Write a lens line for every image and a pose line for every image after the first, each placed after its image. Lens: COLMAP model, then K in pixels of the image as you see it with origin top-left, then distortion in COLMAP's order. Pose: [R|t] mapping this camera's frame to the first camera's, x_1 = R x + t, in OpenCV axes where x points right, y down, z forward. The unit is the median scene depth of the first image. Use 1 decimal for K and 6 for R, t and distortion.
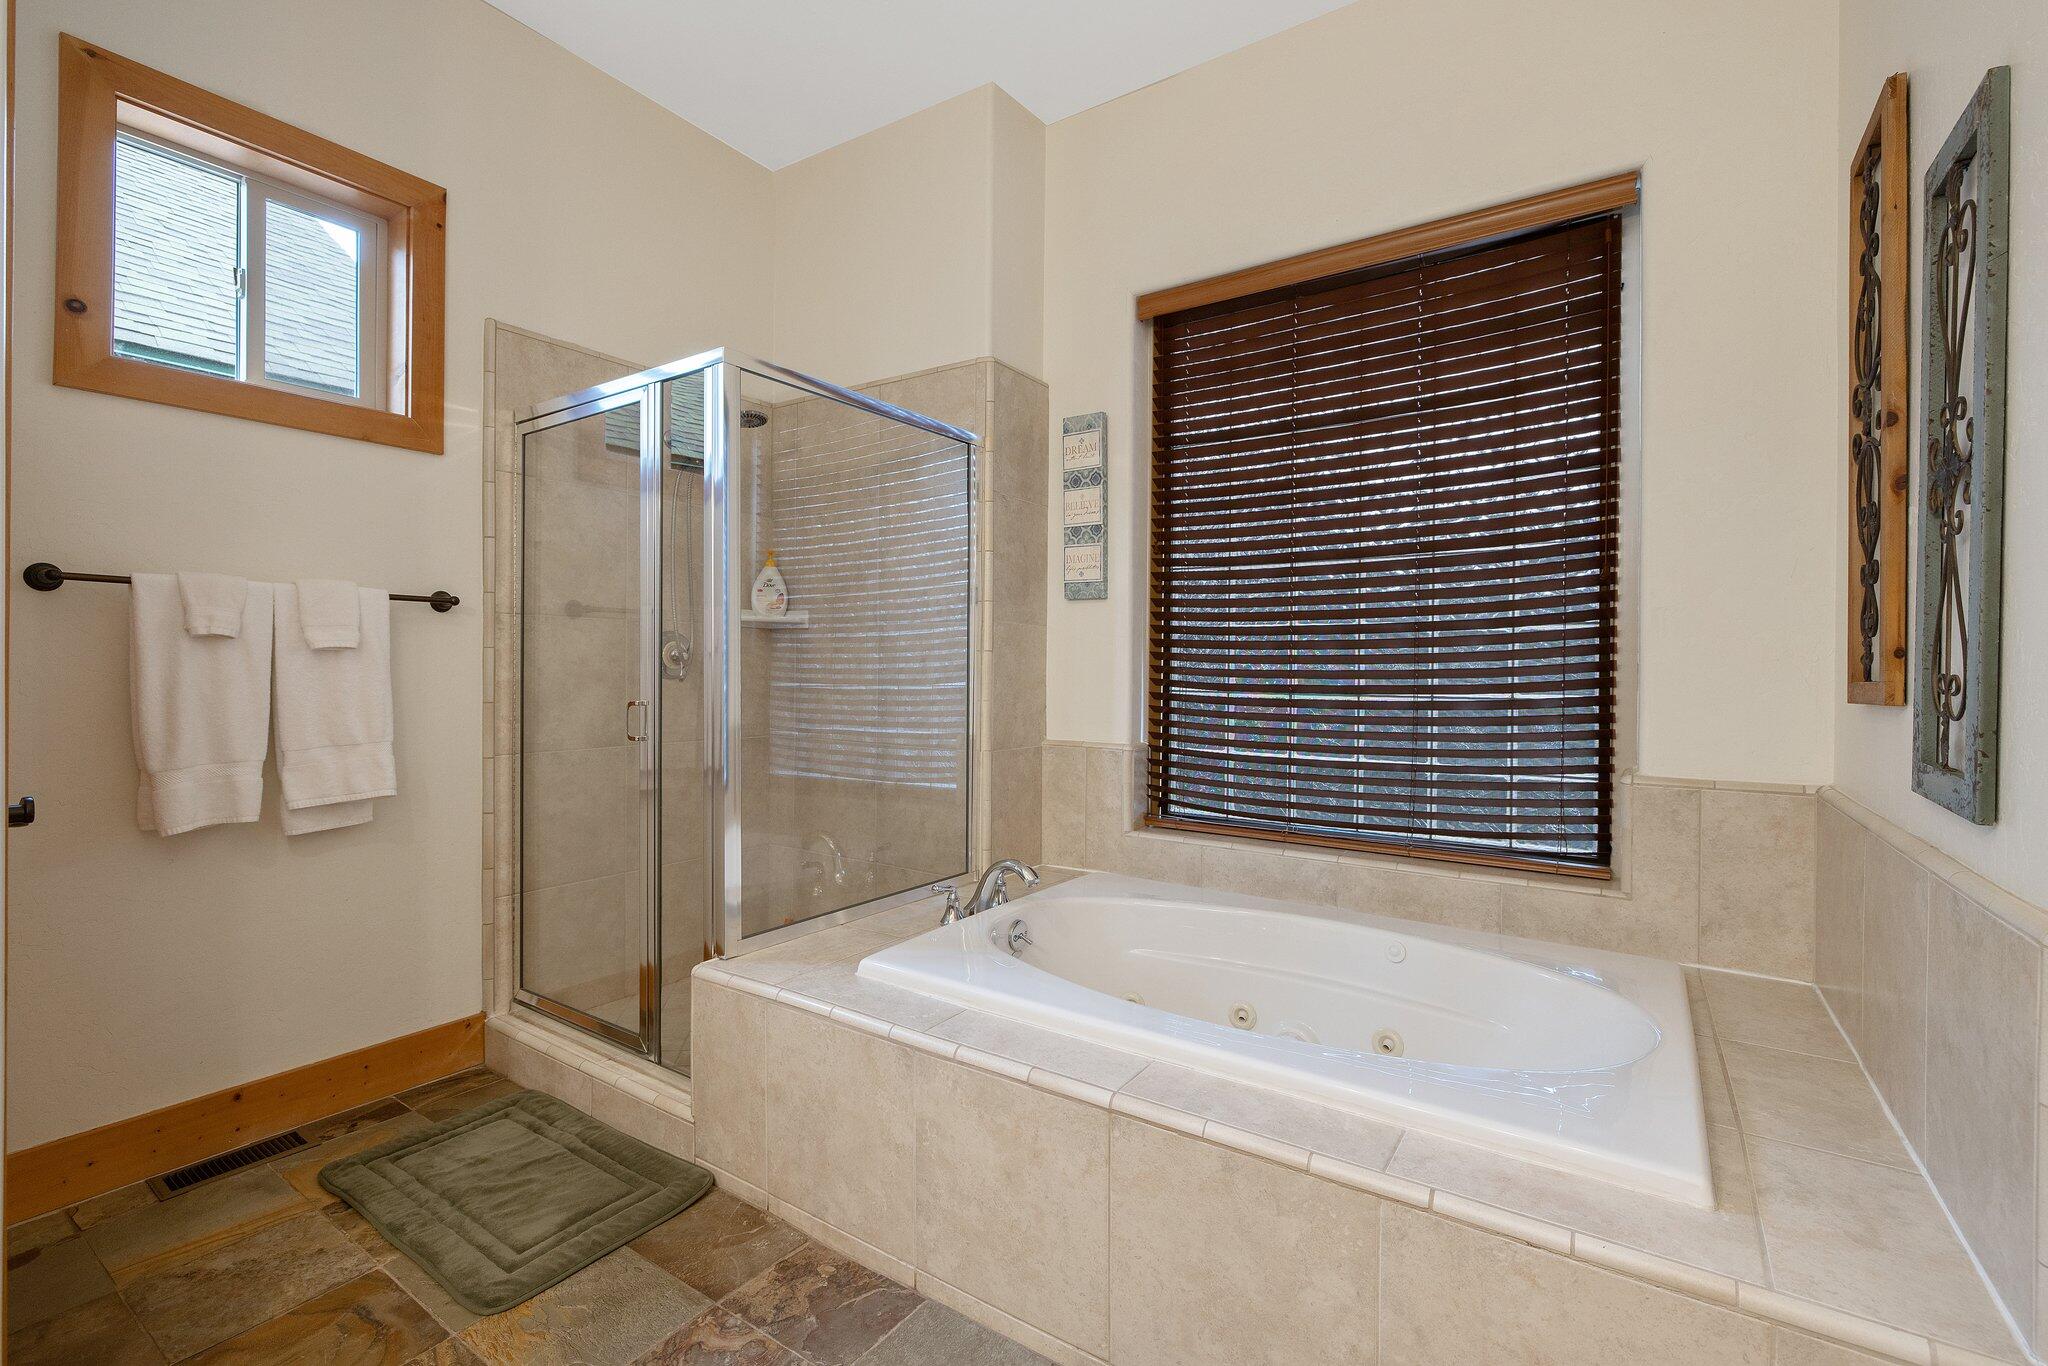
lens RADIAL K [[903.3, 0, 1020.1], [0, 903.3, 667.9], [0, 0, 1]] dist [-0.002348, -0.000158]
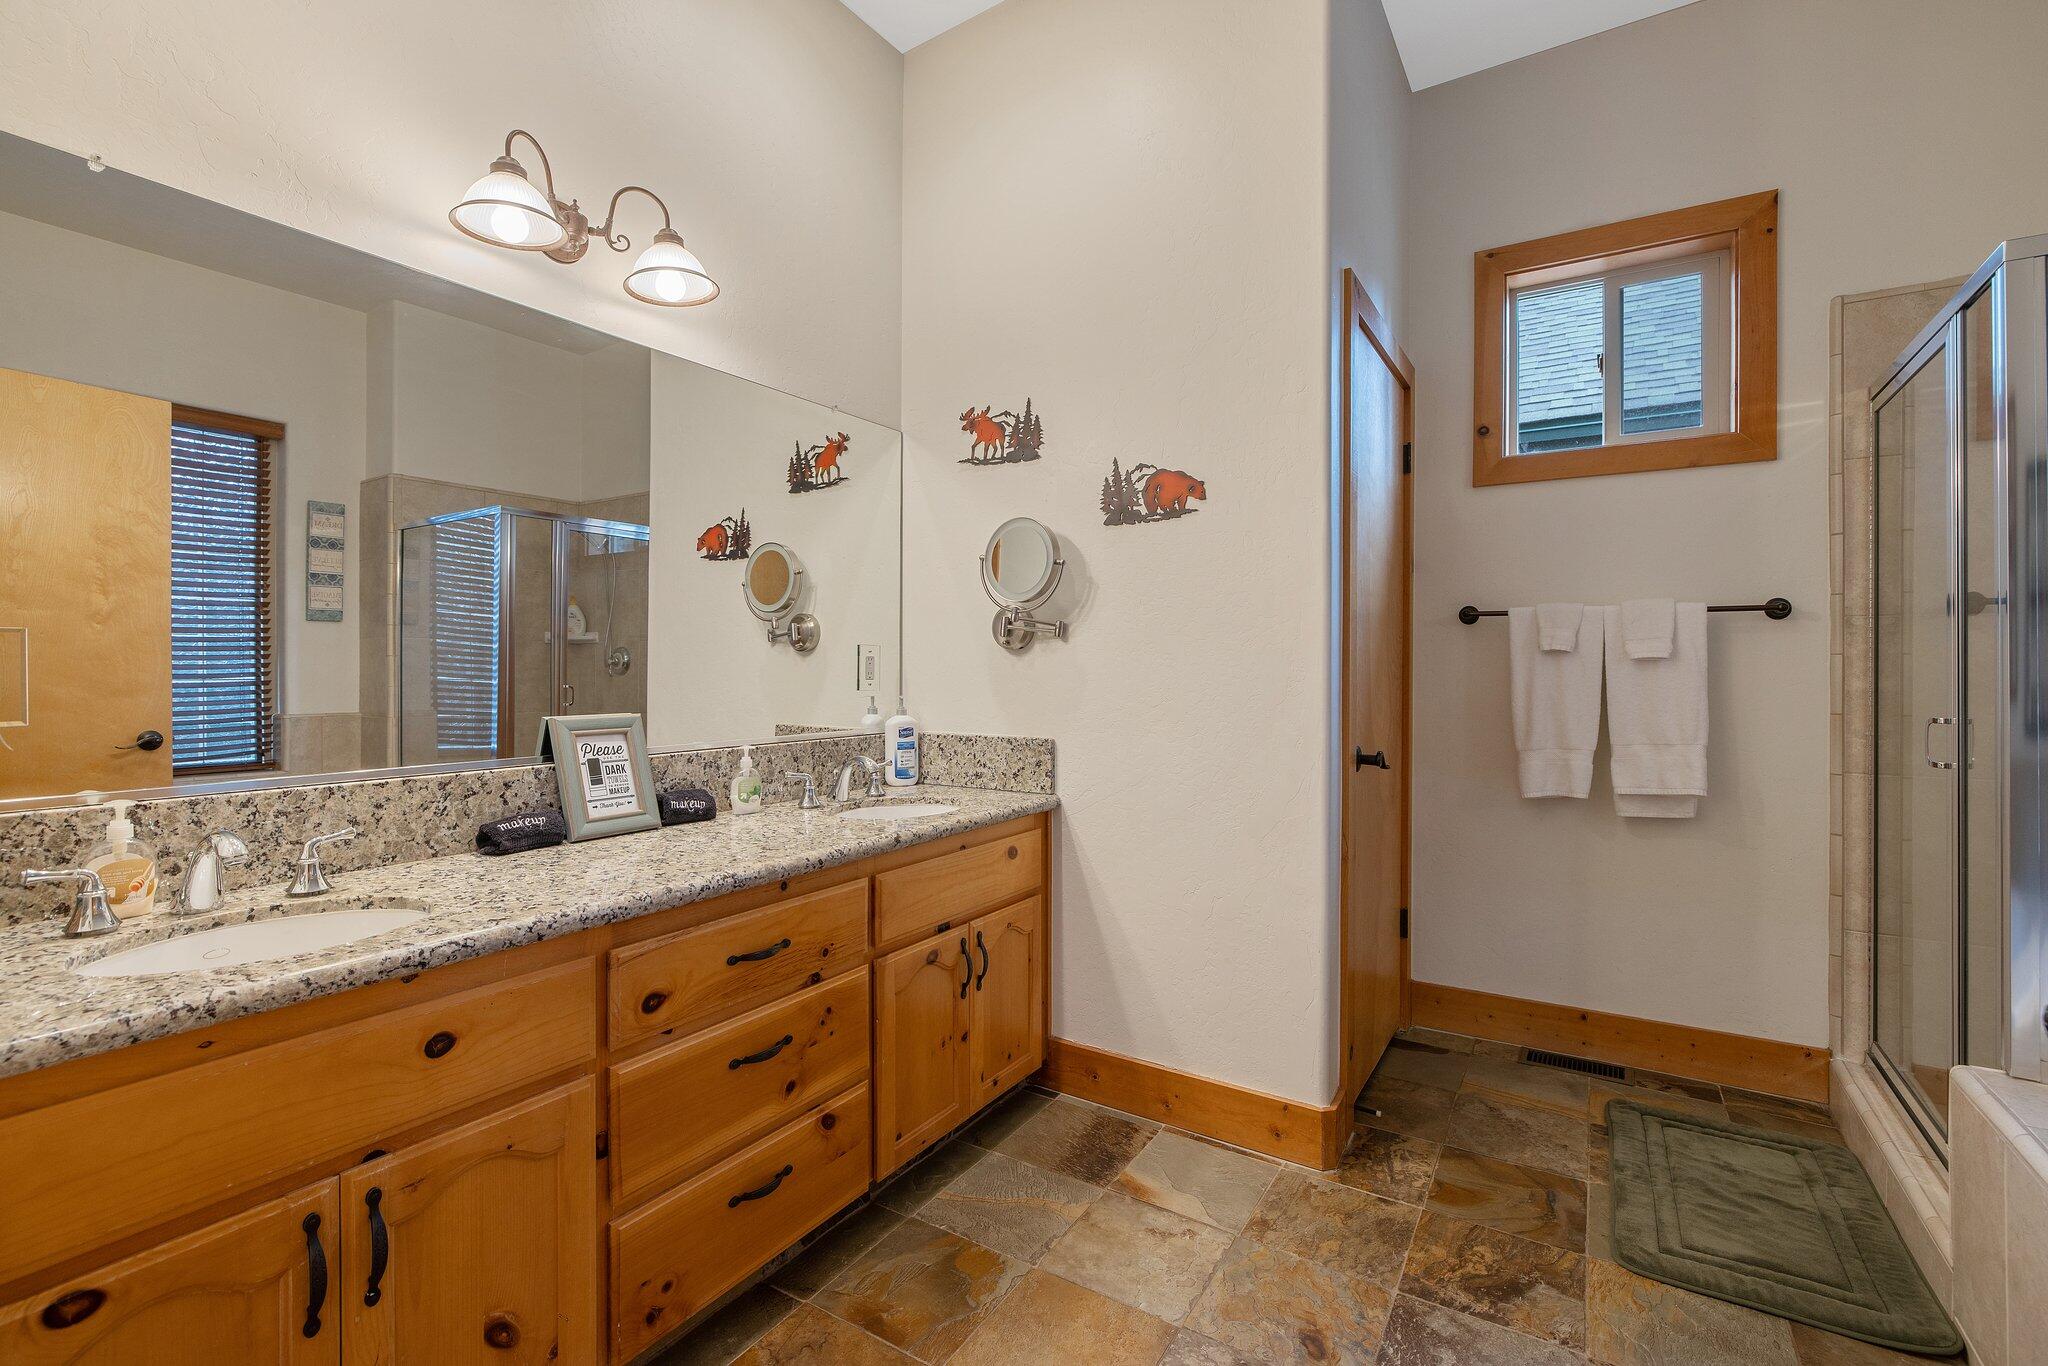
lens RADIAL K [[896.6, 0, 1026.0], [0, 896.6, 663.5], [0, 0, 1]] dist [-0.000490, 0.000067]
pose [[0.045926, -0.011096, -0.998883, 0.349129], [-0.003895, 0.999929, -0.011286, 0.000335], [0.998937, 0.004409, 0.045880, 0.164082]]
